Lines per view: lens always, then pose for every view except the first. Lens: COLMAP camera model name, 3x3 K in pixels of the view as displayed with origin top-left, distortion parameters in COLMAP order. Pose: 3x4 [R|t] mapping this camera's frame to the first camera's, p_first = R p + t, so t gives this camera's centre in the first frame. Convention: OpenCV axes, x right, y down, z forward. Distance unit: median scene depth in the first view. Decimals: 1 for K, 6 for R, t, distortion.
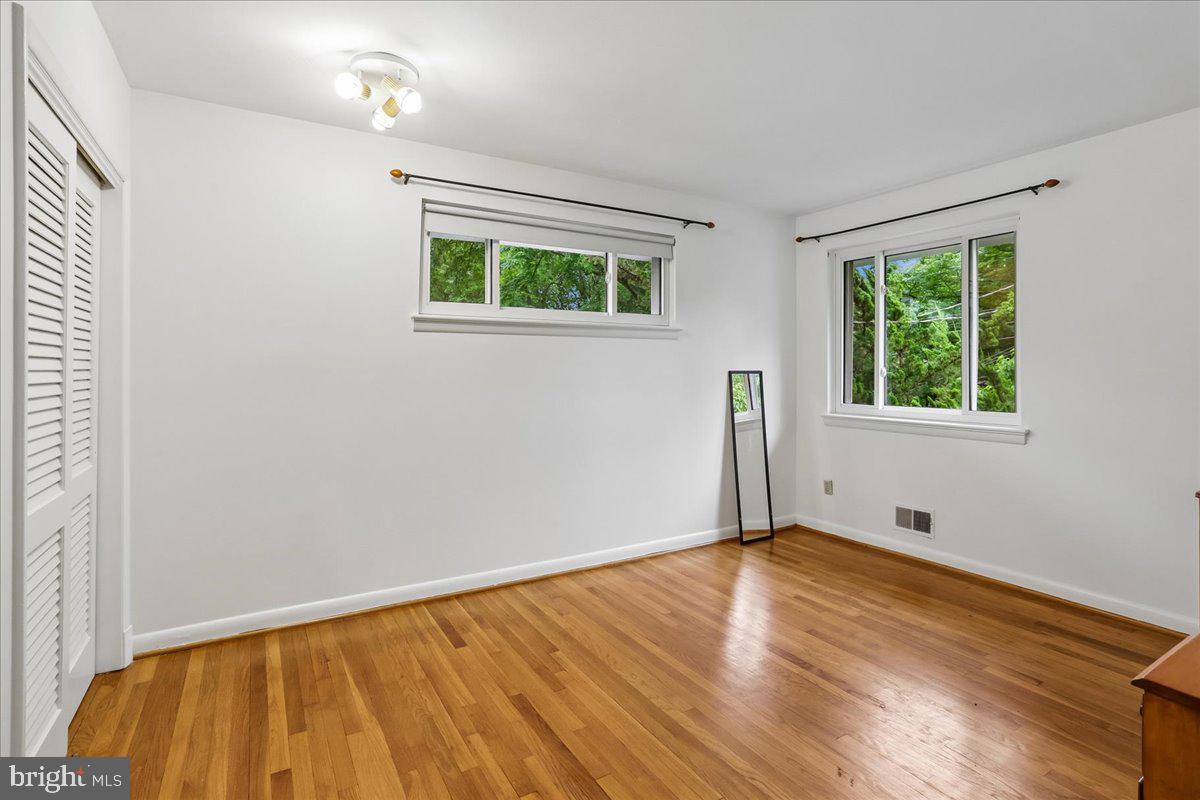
lens RADIAL K [[583.4, 0, 616.1], [0, 583.4, 365.4], [0, 0, 1]] dist [-0.013239, 0.002695]
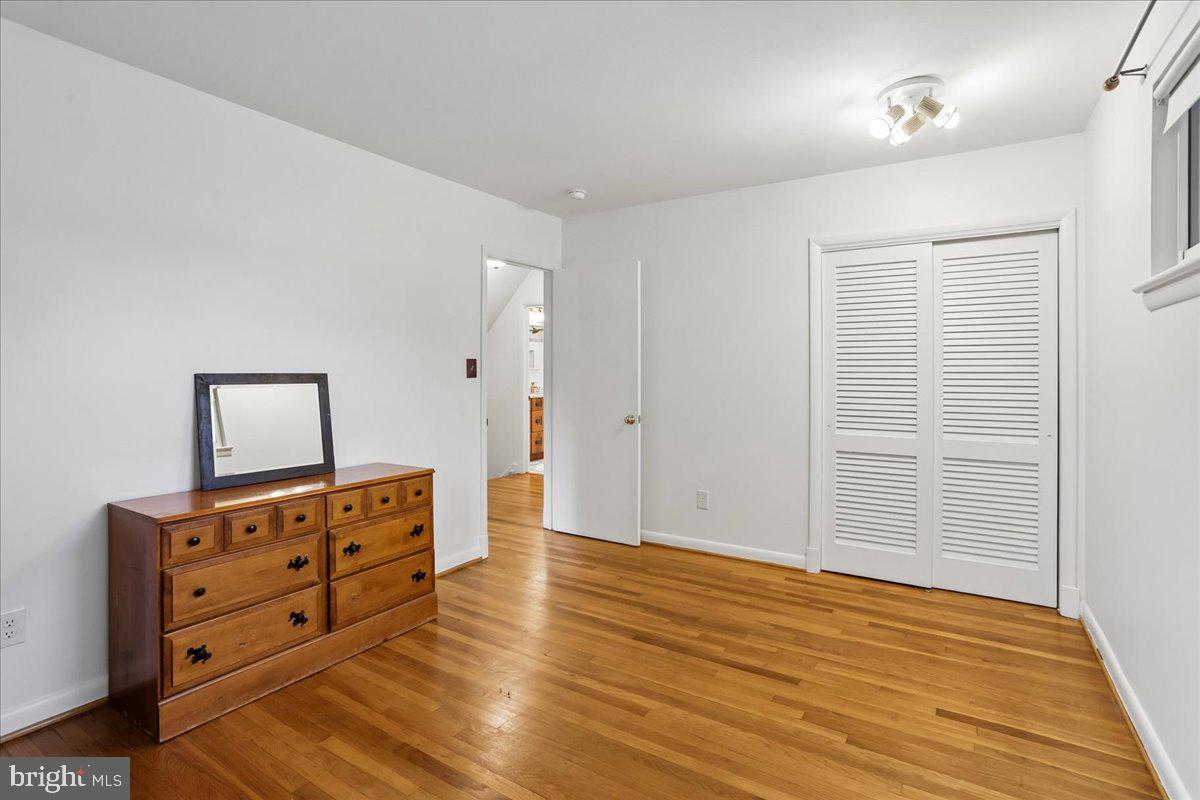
lens RADIAL K [[583.4, 0, 616.1], [0, 583.4, 365.4], [0, 0, 1]] dist [-0.013239, 0.002695]
pose [[-0.894229, -0.003659, -0.447596, 0.598035], [0.001448, 0.999938, -0.011068, 0.001697], [0.447608, -0.010545, -0.894168, 1.796117]]
